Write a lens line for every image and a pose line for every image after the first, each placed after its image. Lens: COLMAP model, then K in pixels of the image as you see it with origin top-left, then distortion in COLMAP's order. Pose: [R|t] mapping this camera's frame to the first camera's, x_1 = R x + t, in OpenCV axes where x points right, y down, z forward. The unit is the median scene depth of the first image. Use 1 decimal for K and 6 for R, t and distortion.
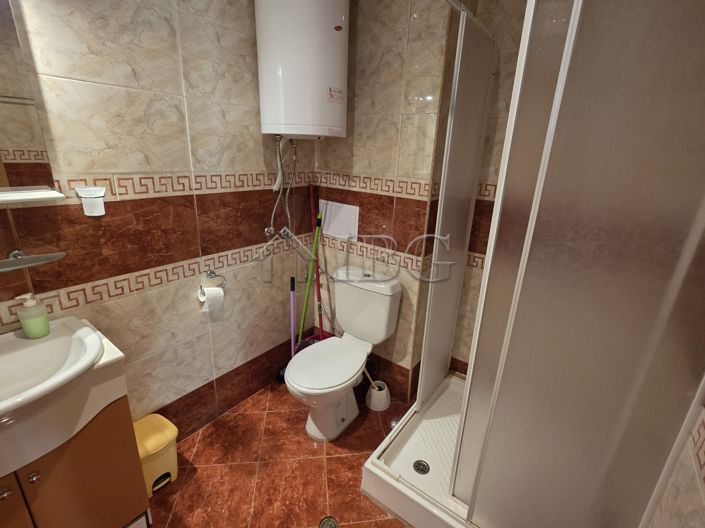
lens RADIAL K [[334.5, 0, 356.3], [0, 334.5, 261.8], [0, 0, 1]] dist [0.003489, -0.000446]
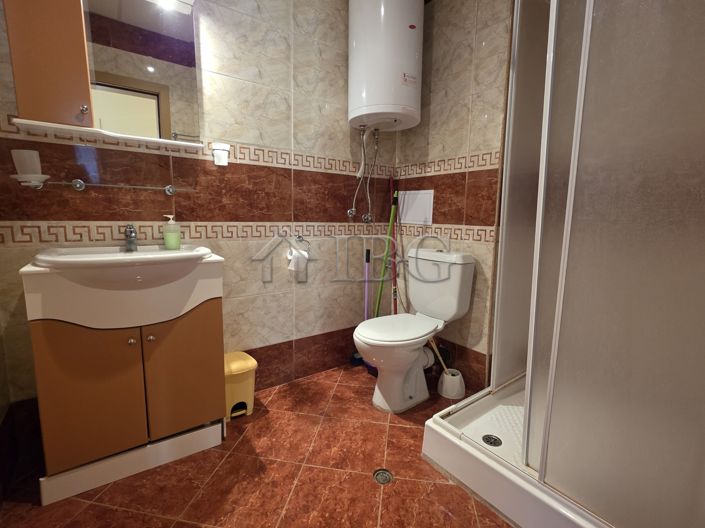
lens RADIAL K [[334.5, 0, 357.3], [0, 334.5, 266.2], [0, 0, 1]] dist [0.003489, -0.000446]
pose [[0.957637, 0.011978, -0.287730, 0.102465], [-0.067753, 0.980460, -0.184682, 0.348562], [0.279896, 0.196353, 0.939736, -0.024607]]
